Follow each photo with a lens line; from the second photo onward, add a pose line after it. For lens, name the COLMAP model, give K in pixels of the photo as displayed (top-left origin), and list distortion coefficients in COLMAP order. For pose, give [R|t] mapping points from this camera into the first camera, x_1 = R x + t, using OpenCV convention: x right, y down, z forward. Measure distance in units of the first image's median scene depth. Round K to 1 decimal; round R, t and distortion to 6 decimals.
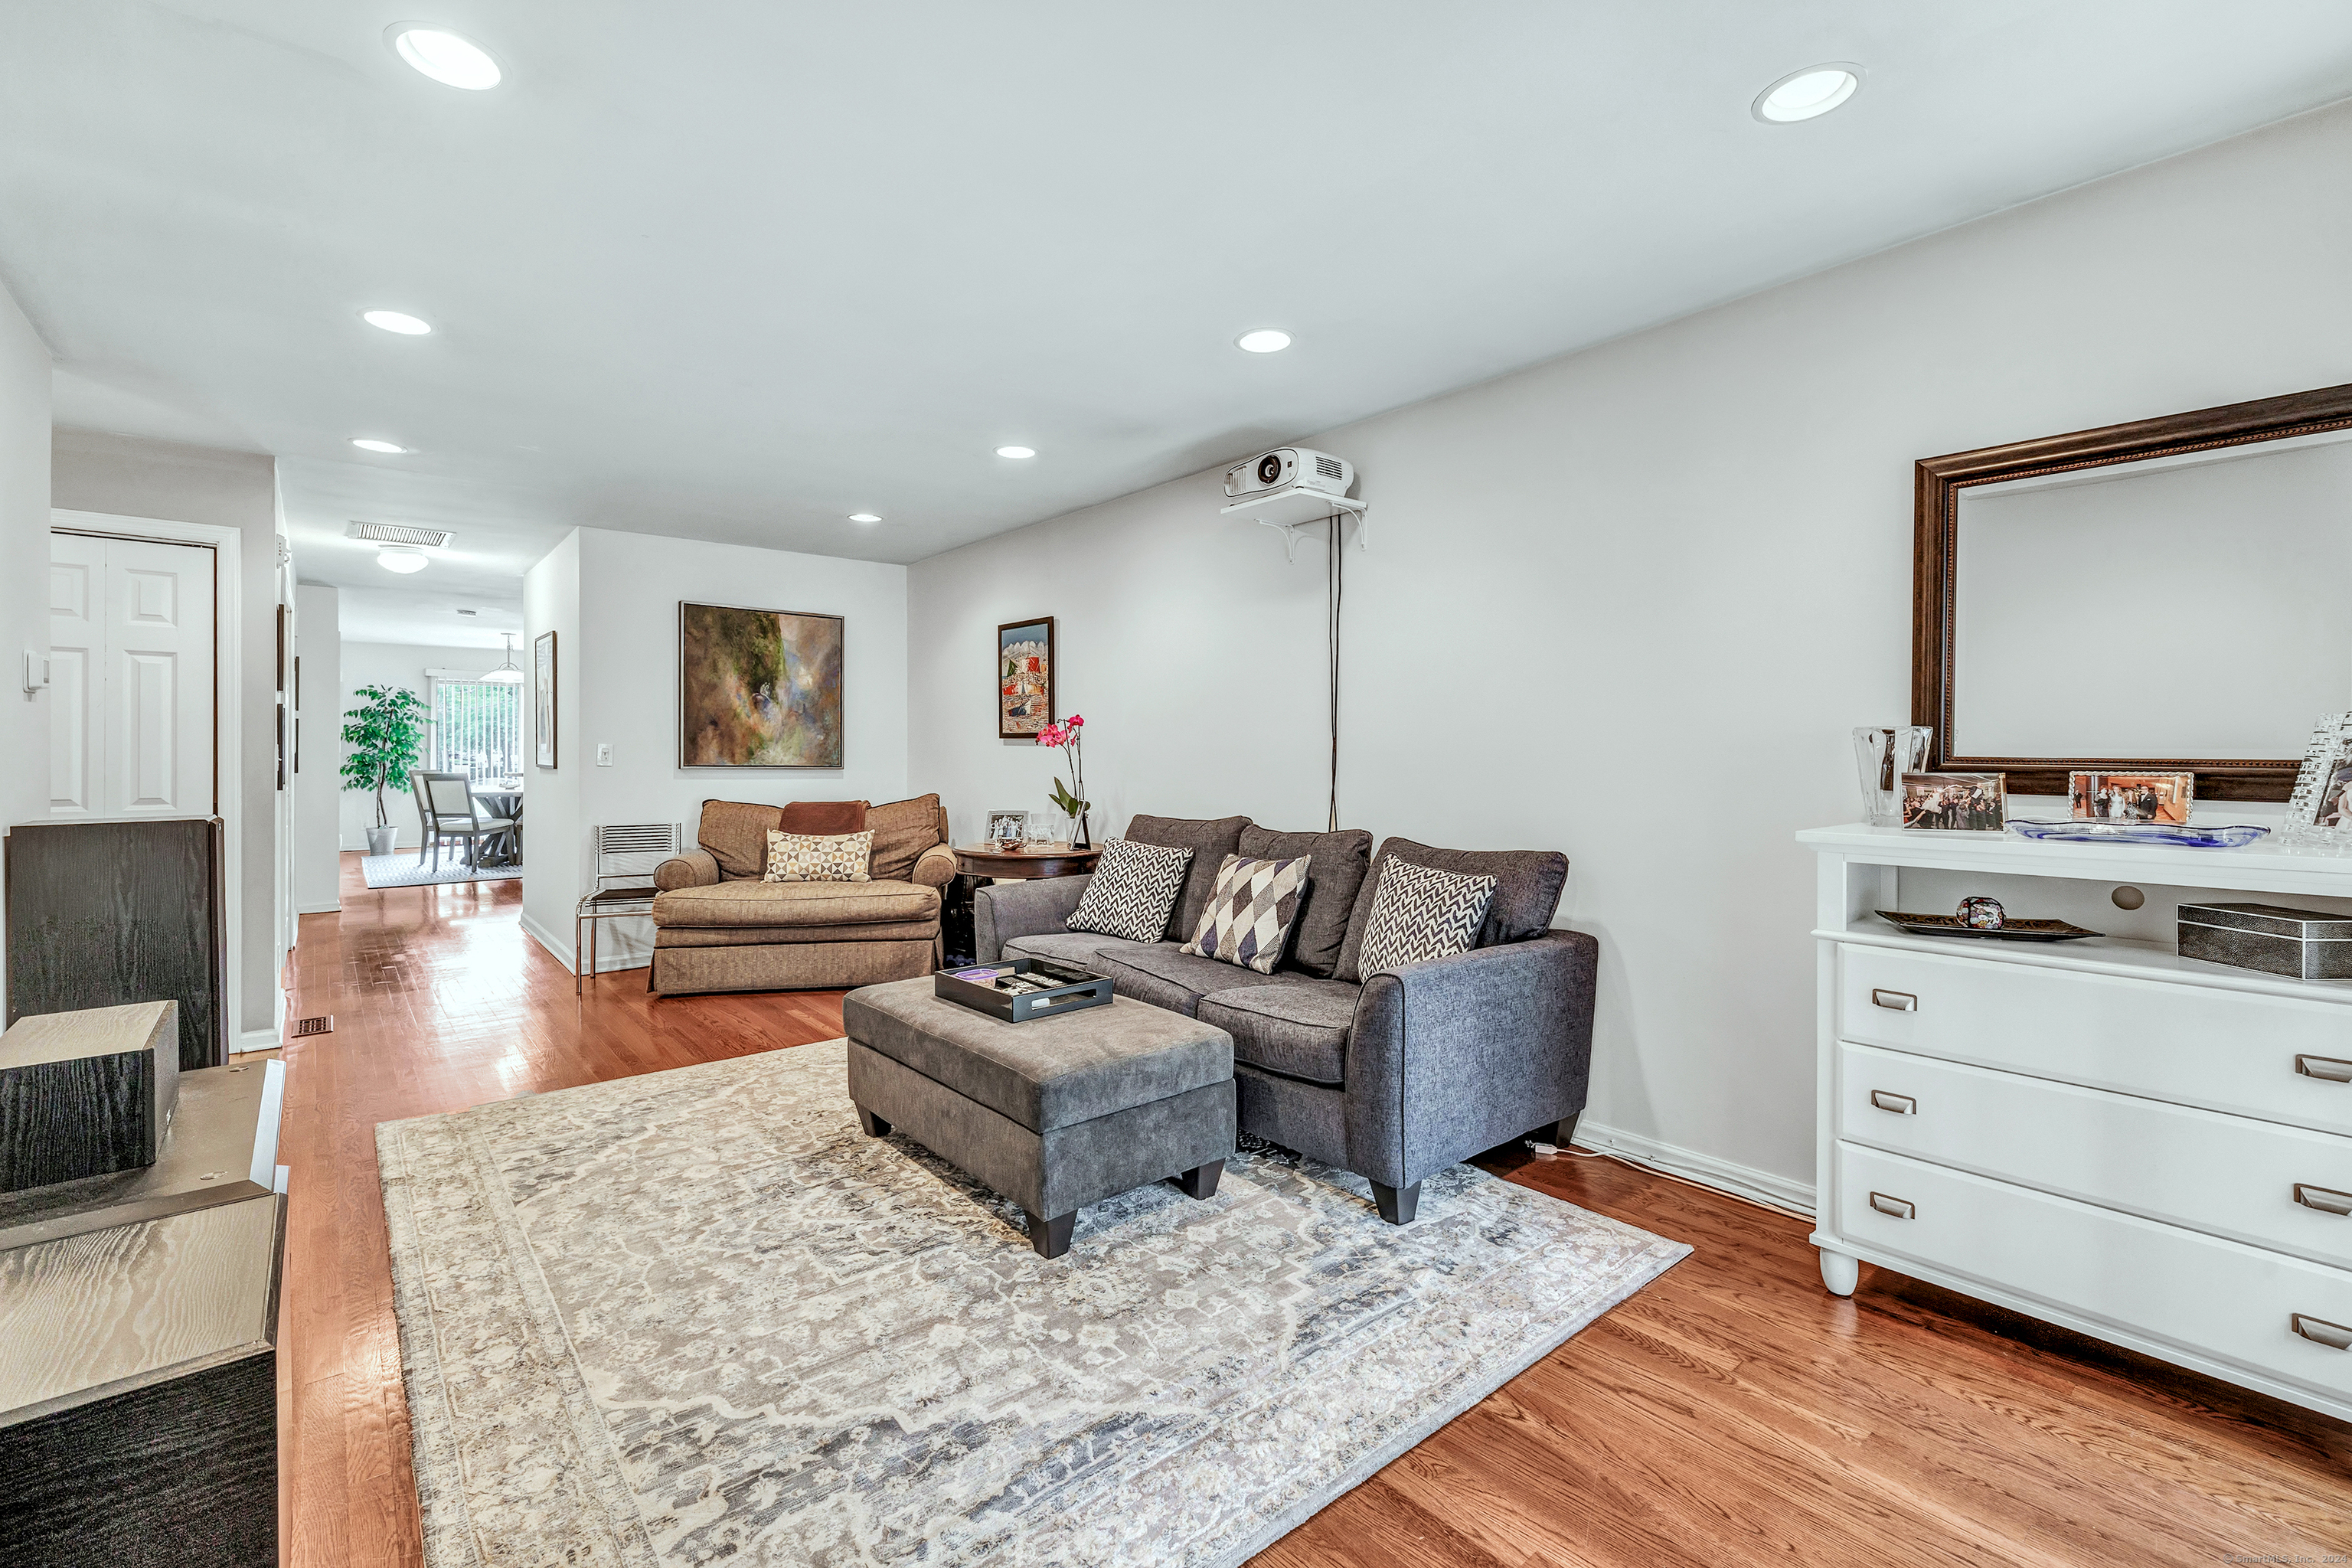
lens RADIAL K [[1004.7, 0, 1162.6], [0, 1004.7, 767.3], [0, 0, 1]] dist [-0.001265, 0.000971]
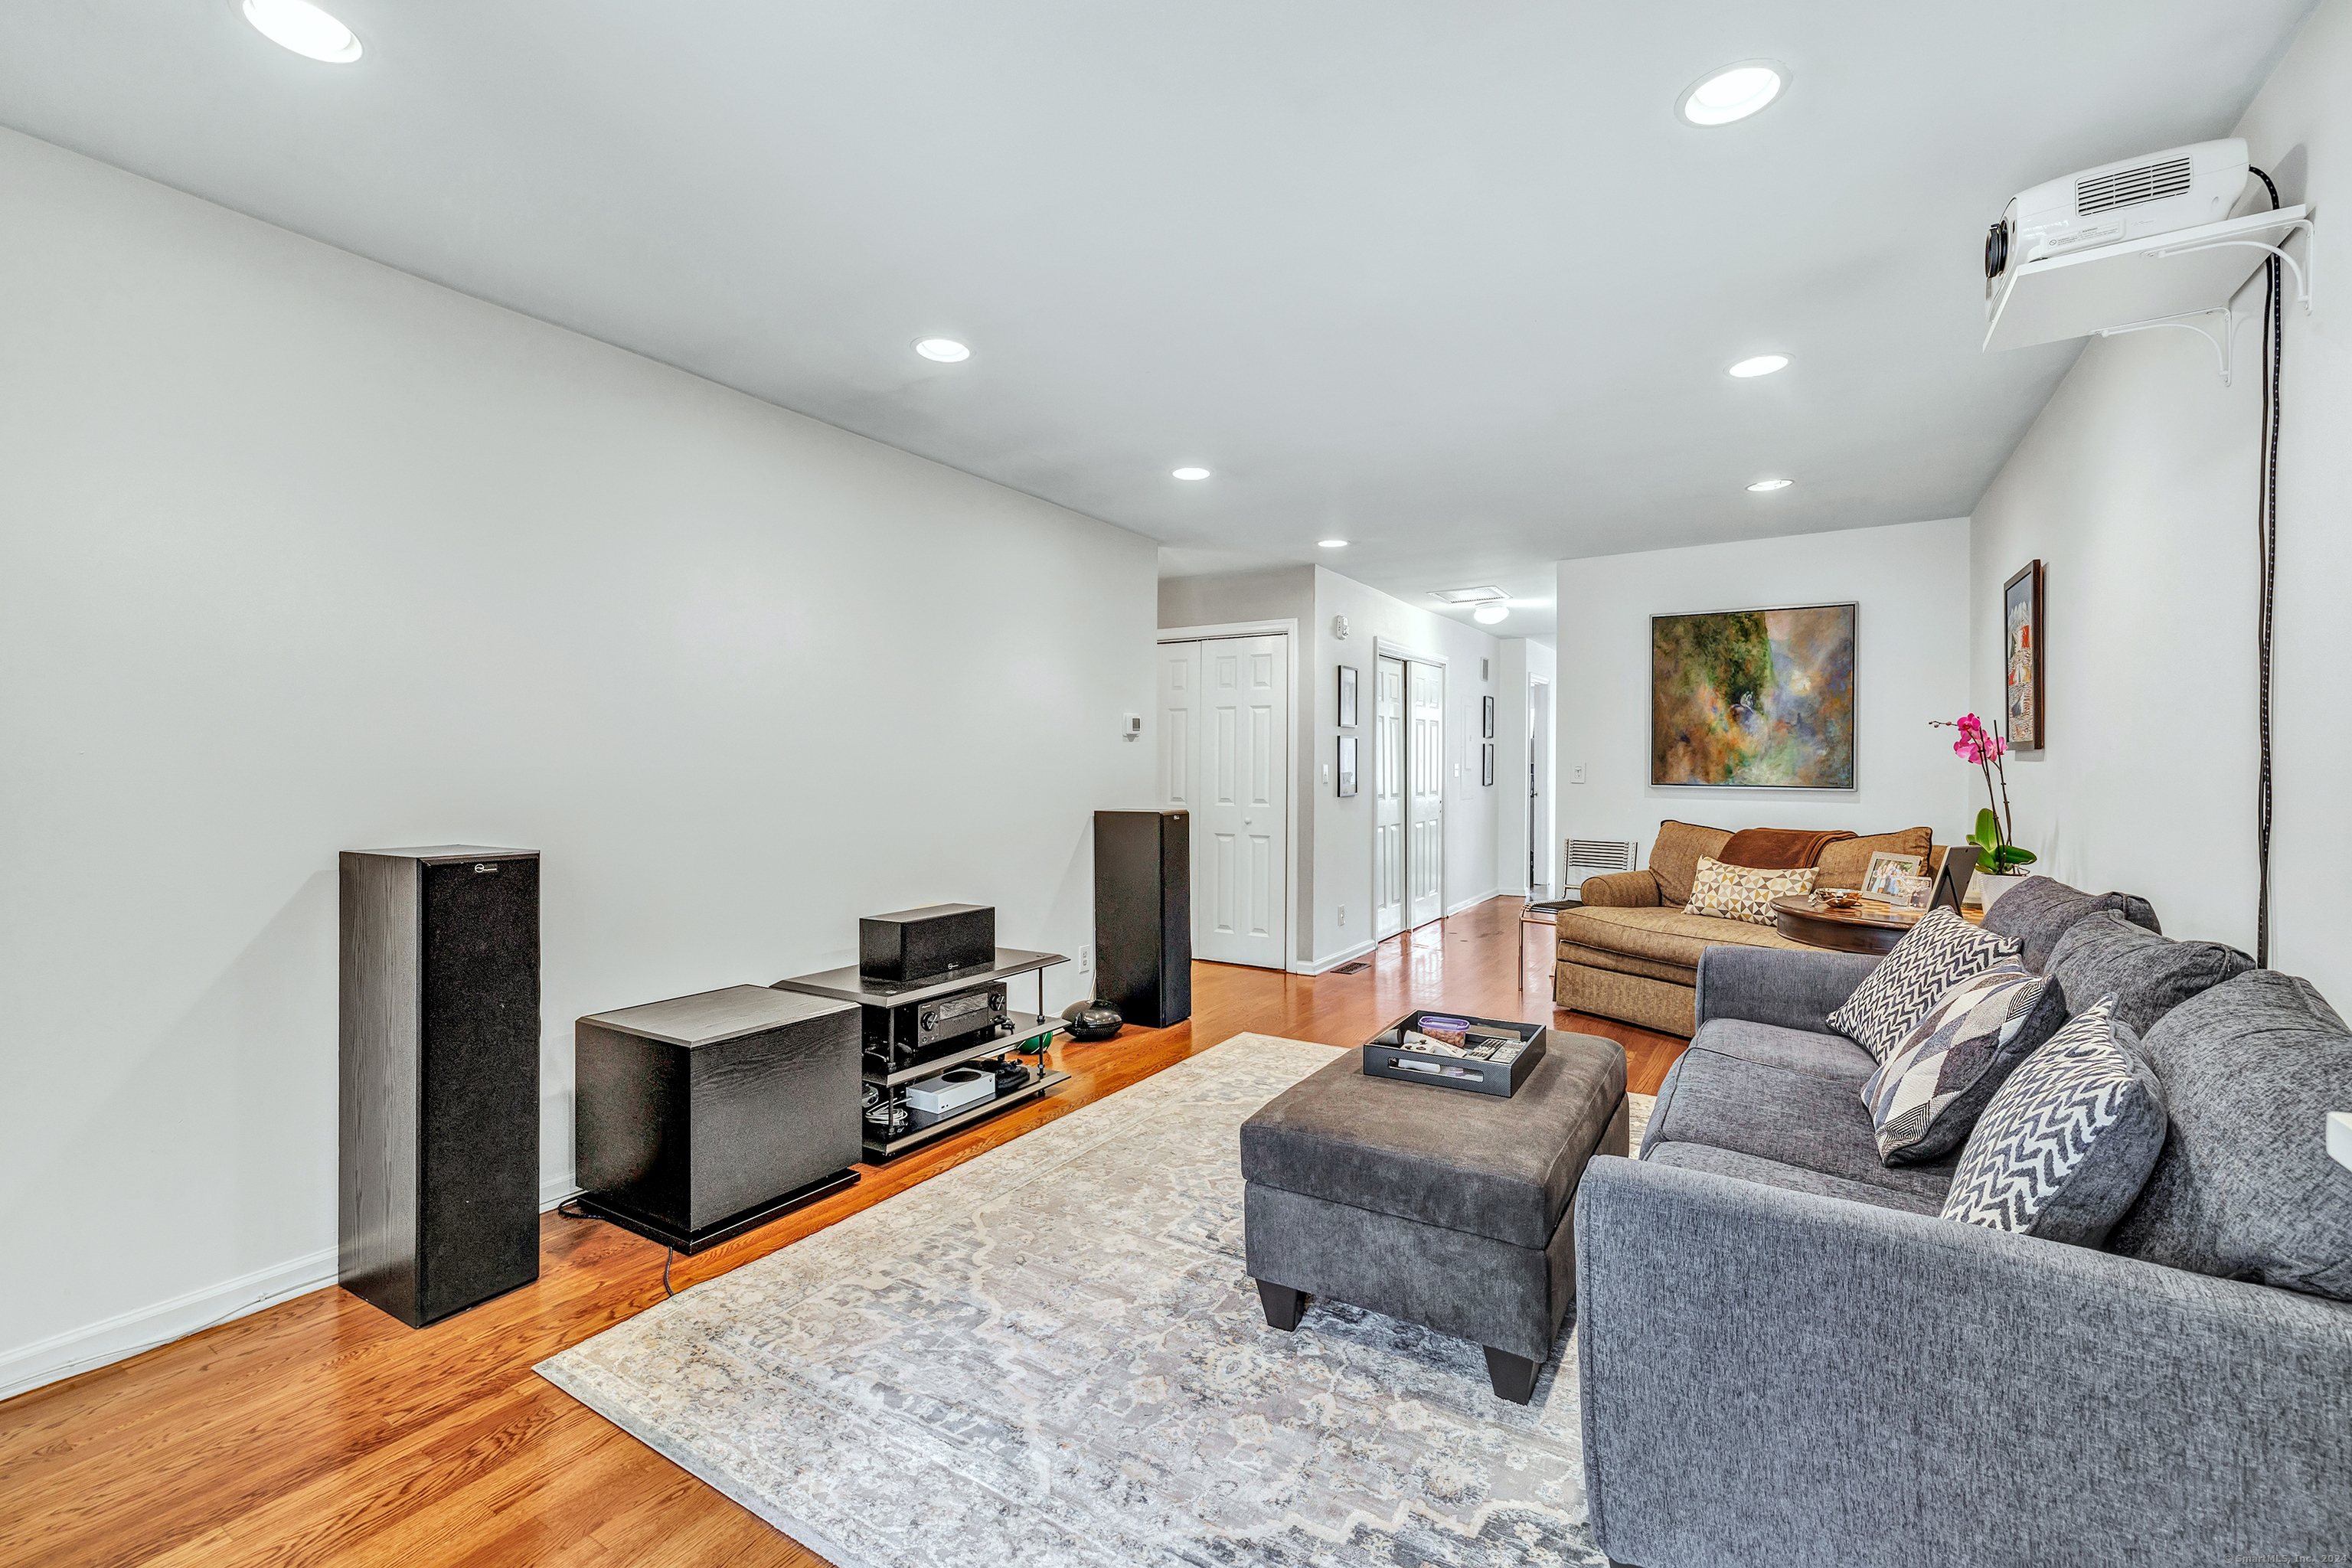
lens RADIAL K [[1004.7, 0, 1183.6], [0, 1004.7, 782.4], [0, 0, 1]] dist [-0.001265, 0.000971]
pose [[0.323940, 0.012747, -0.945992, 0.296882], [-0.013936, 0.999865, 0.008701, -0.005414], [0.945975, 0.010364, 0.324074, 0.255598]]
